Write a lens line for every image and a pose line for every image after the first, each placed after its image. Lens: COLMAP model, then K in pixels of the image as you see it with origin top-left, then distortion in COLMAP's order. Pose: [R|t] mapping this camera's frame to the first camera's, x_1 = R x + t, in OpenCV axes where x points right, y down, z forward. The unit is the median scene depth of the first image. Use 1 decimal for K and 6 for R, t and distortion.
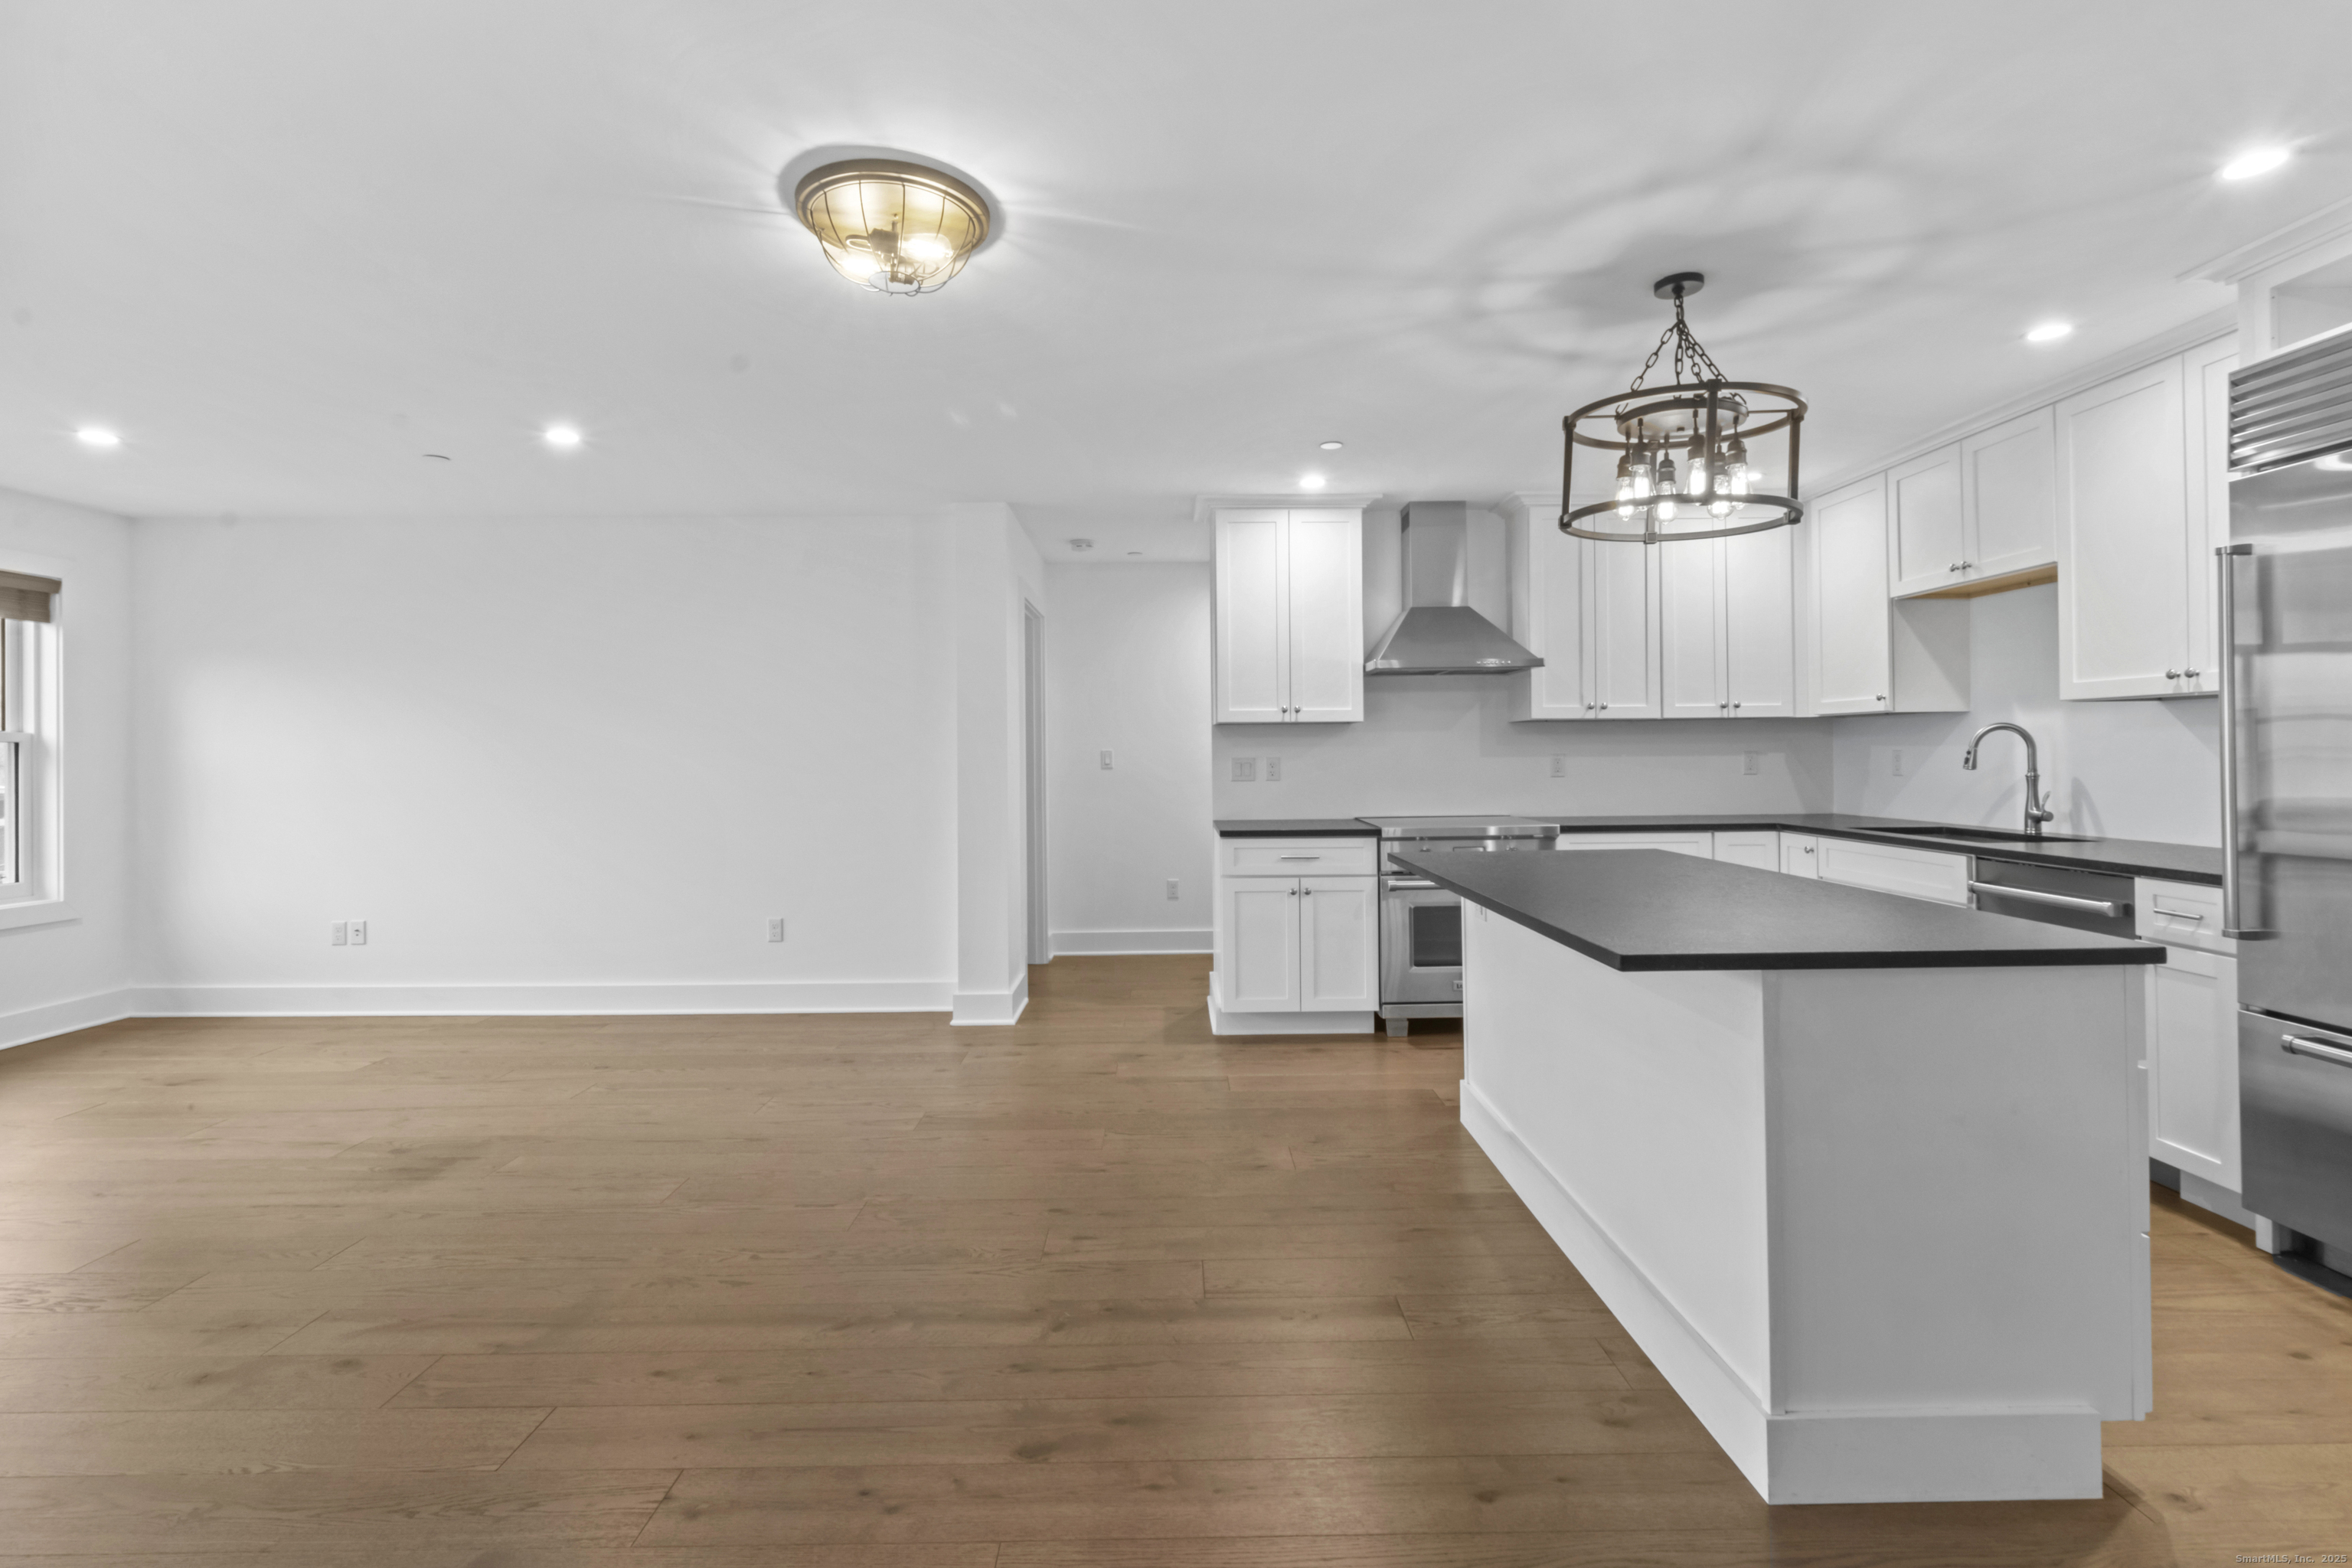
lens RADIAL K [[1086.5, 0, 1179.7], [0, 1086.5, 745.3], [0, 0, 1]] dist [0.000183, -0.000087]
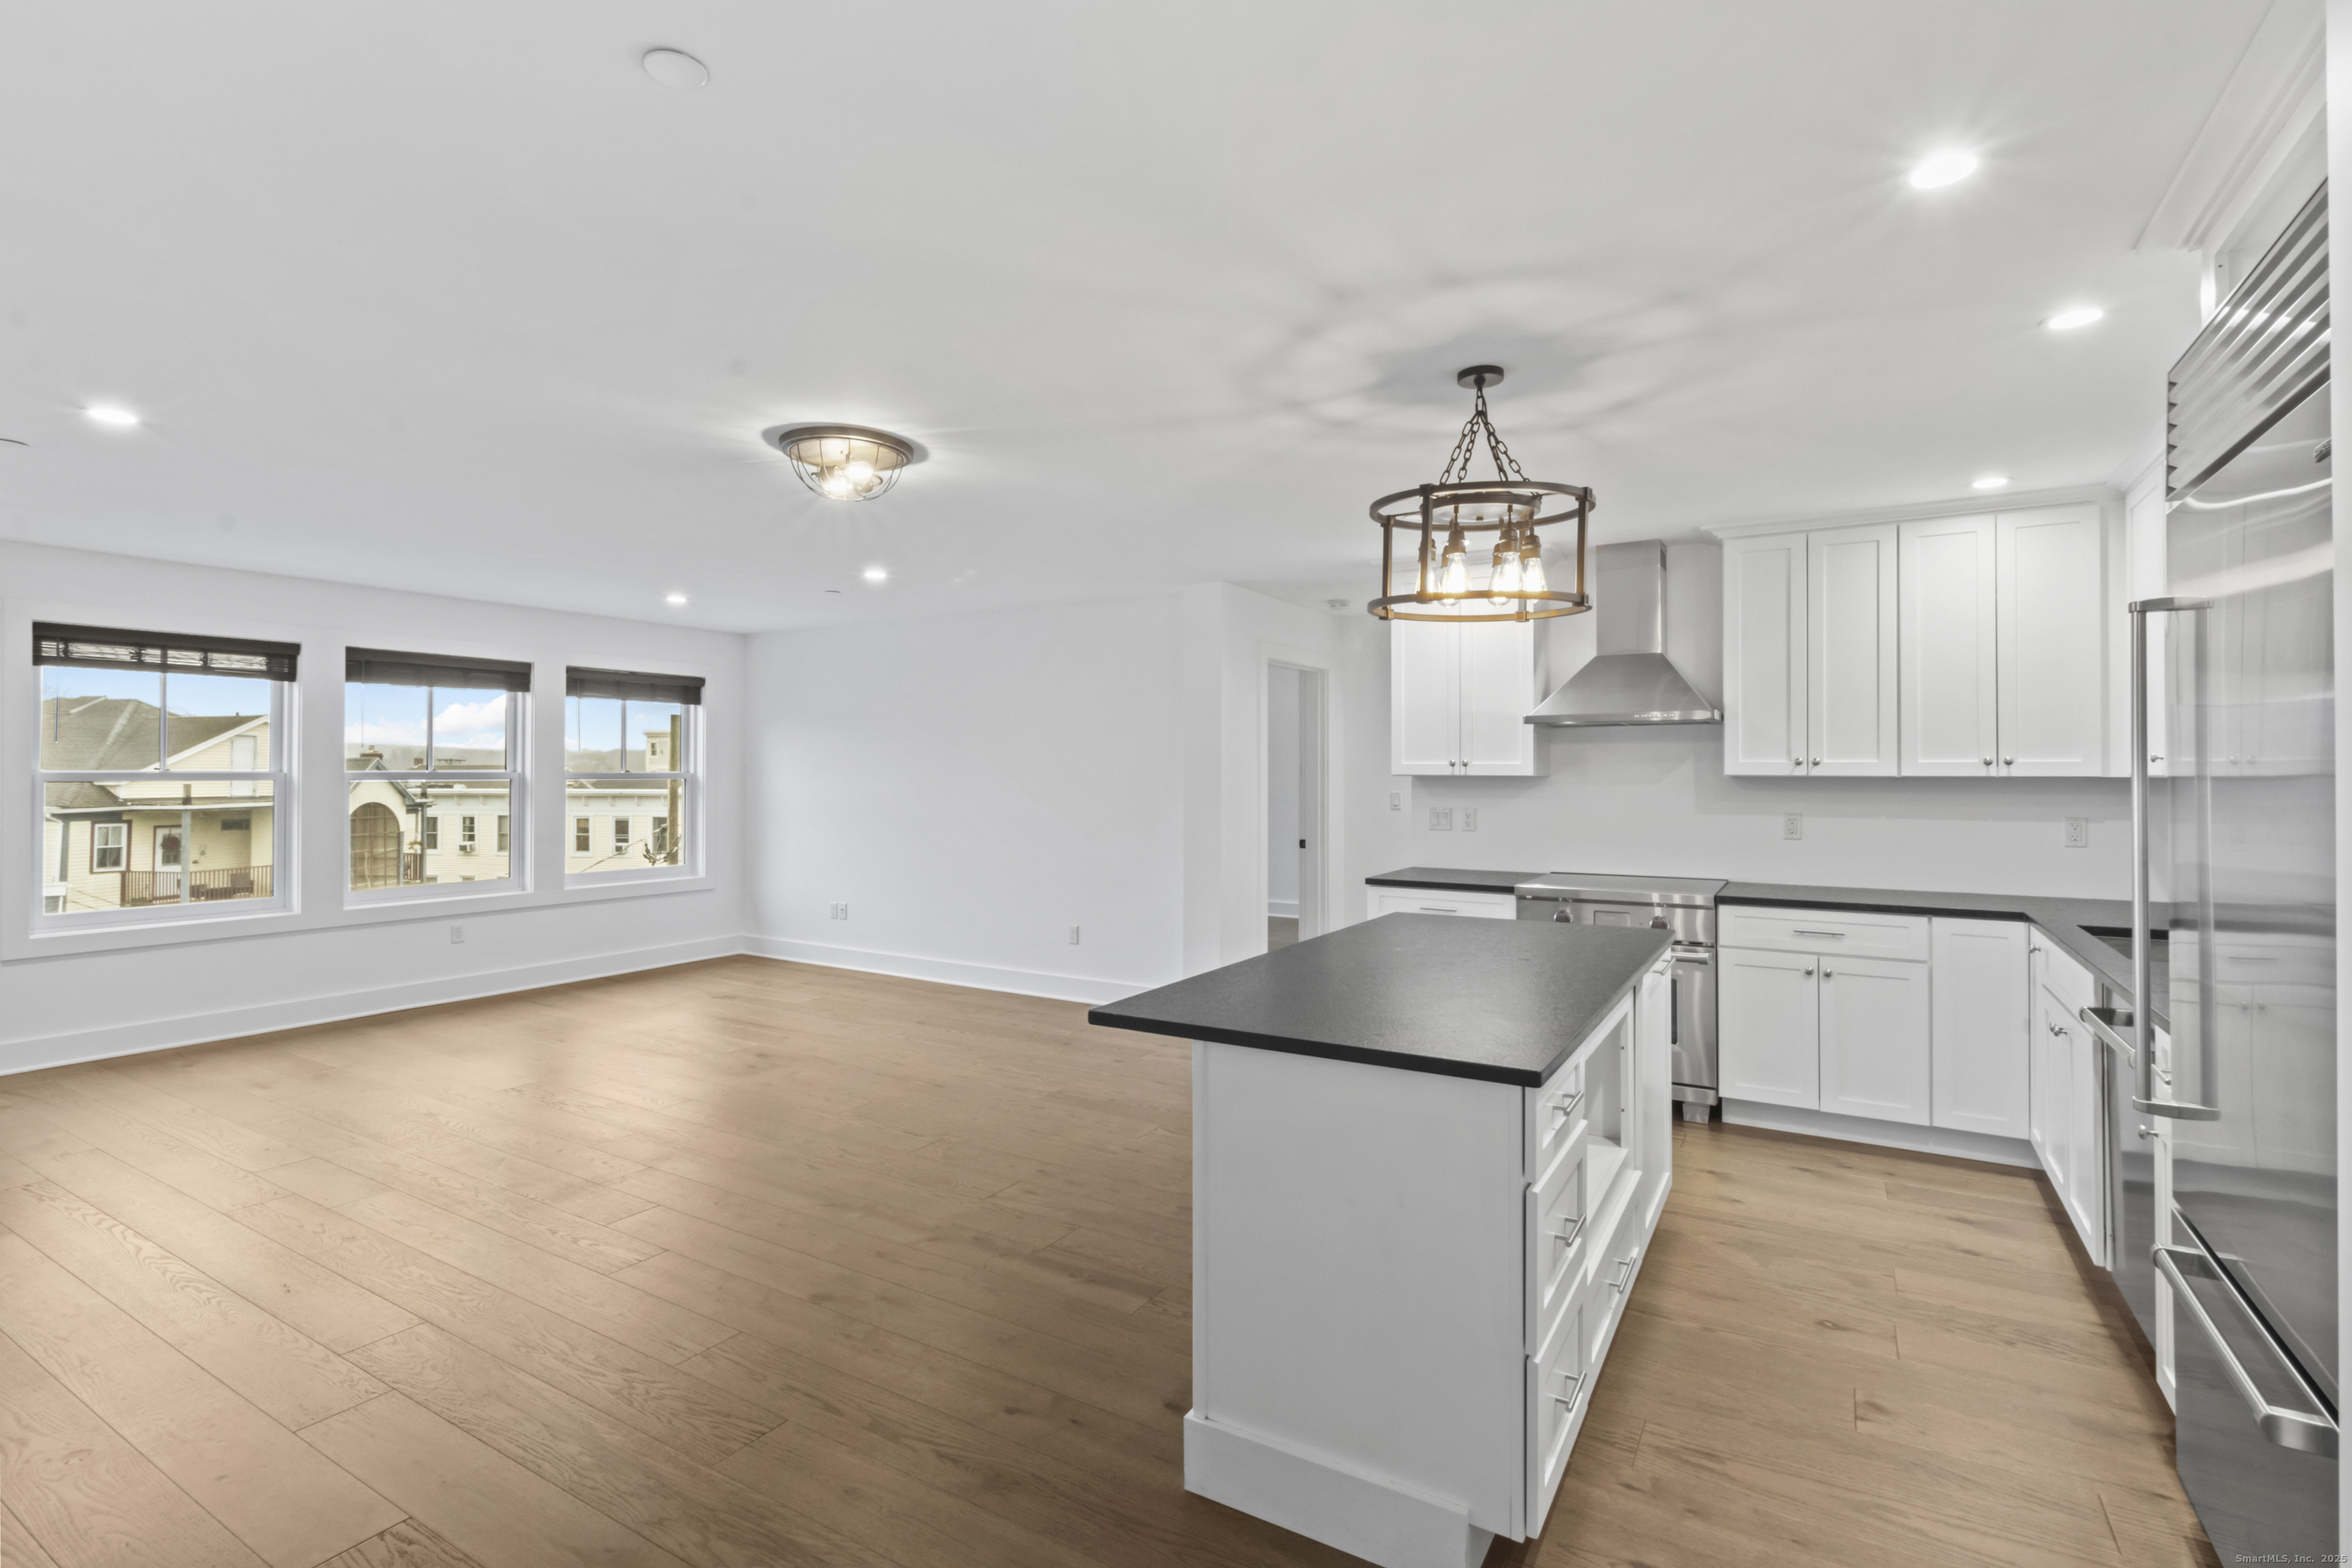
lens RADIAL K [[1086.1, 0, 1176.1], [0, 1086.1, 757.3], [0, 0, 1]] dist [0.003370, 0.001062]
pose [[0.851786, 0.003475, -0.523878, 0.601671], [-0.005480, 0.999982, -0.002277, -0.050954], [0.523861, 0.004811, 0.851790, -0.010273]]
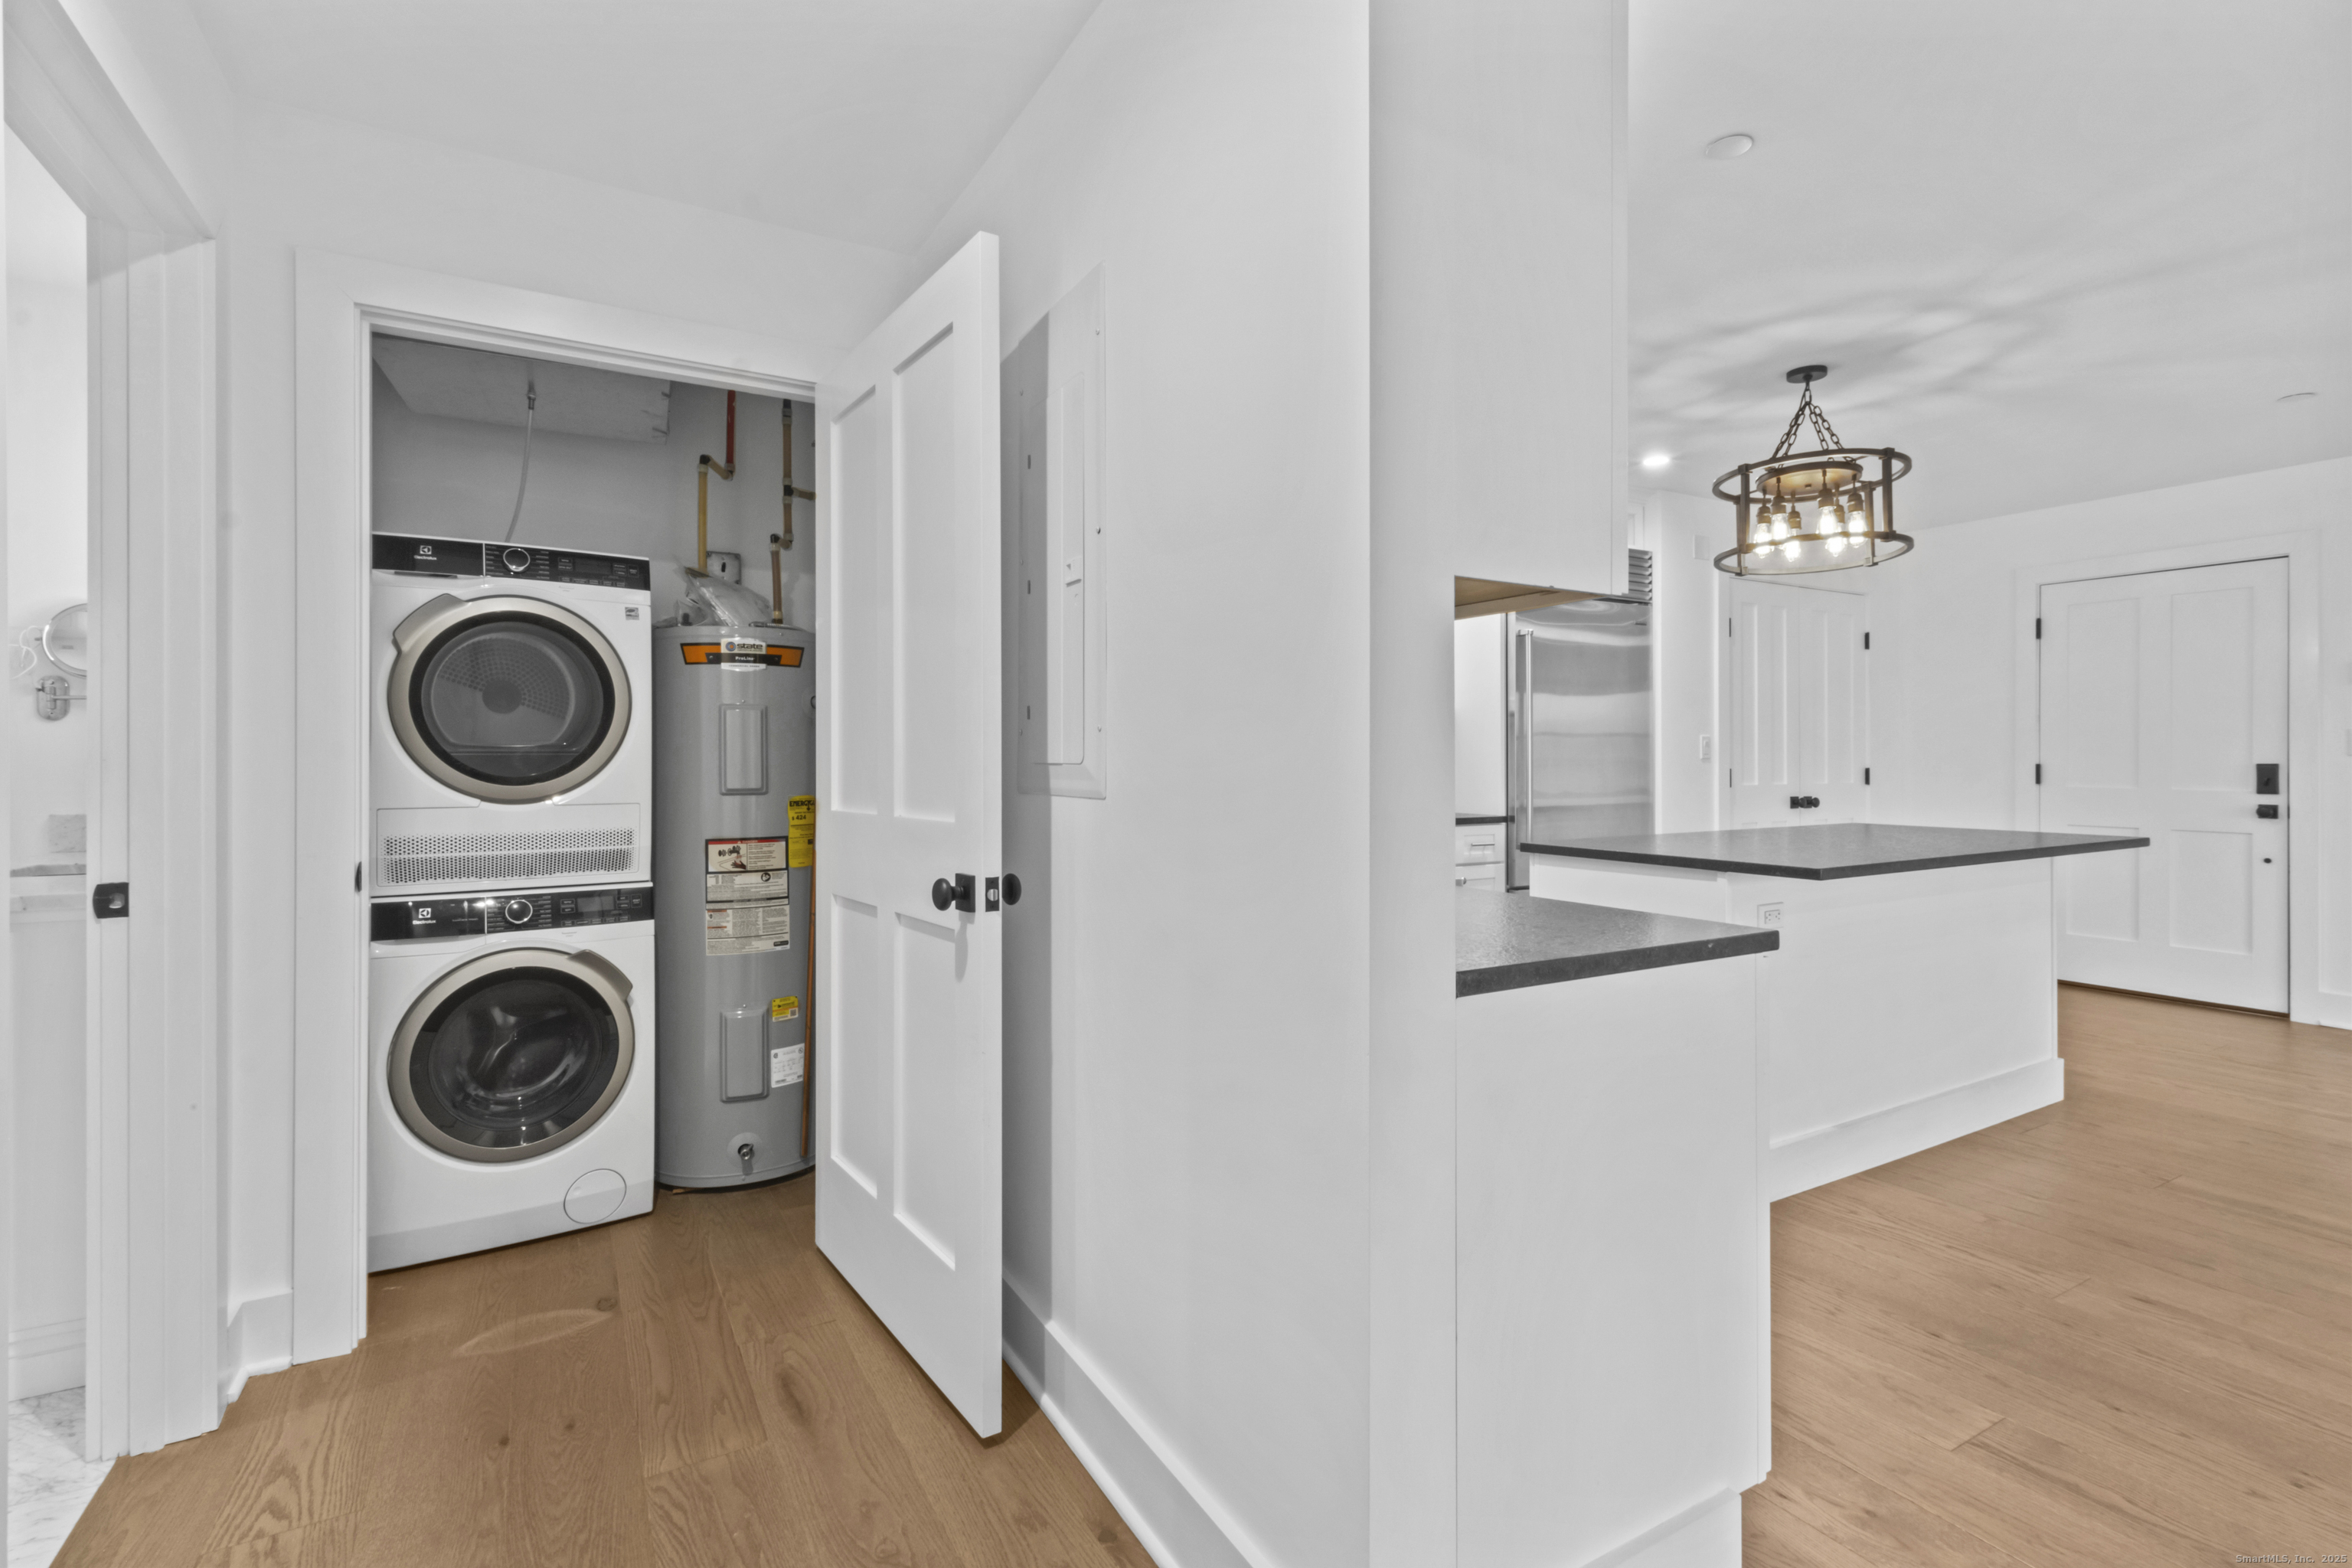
lens RADIAL K [[1086.1, 0, 1176.1], [0, 1086.1, 757.3], [0, 0, 1]] dist [0.003370, 0.001062]
pose [[-0.491967, 0.013836, 0.870504, -0.230619], [0.000198, 0.999875, -0.015780, 0.041152], [-0.870614, -0.007591, -0.491909, 1.828033]]
